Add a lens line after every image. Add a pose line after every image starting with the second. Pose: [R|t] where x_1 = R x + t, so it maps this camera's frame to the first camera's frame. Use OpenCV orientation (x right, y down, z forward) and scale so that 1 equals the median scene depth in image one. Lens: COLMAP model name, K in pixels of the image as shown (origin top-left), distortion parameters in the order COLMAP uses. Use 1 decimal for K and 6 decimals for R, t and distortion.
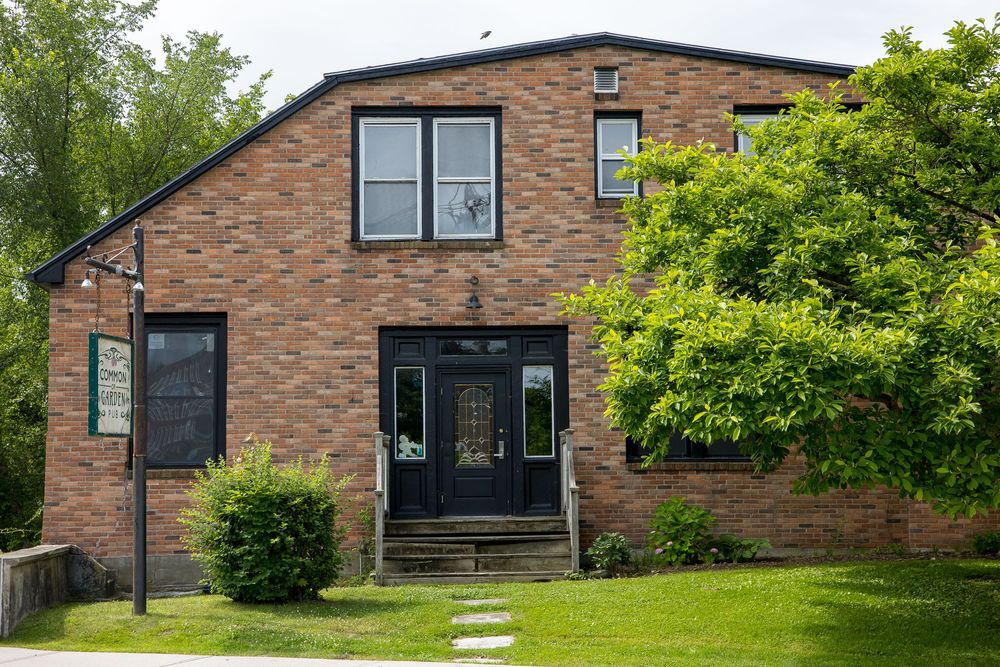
lens RADIAL K [[1715.1, 0, 500.0], [0, 1715.1, 333.5], [0, 0, 1]] dist [0.033710, -0.024942]
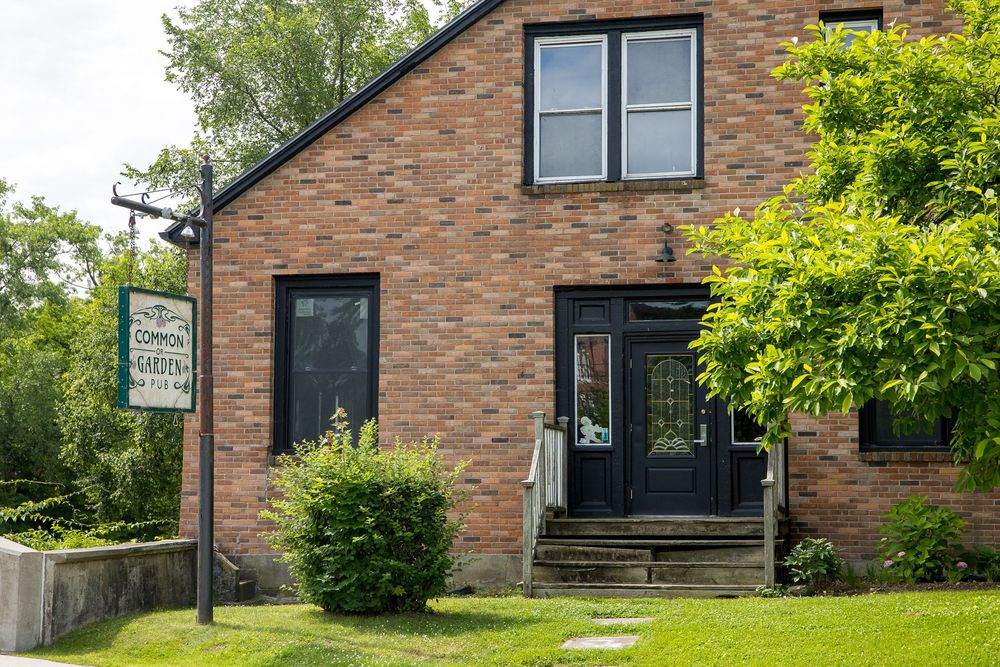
lens RADIAL K [[1751.5, 0, 500.0], [0, 1751.5, 355.5], [0, 0, 1]] dist [0.041607, 0.375064]
pose [[0.965158, -0.007117, -0.261570, 0.127013], [0.010607, 0.999873, 0.011932, 0.019148], [0.261452, -0.014291, 0.965111, 0.170493]]
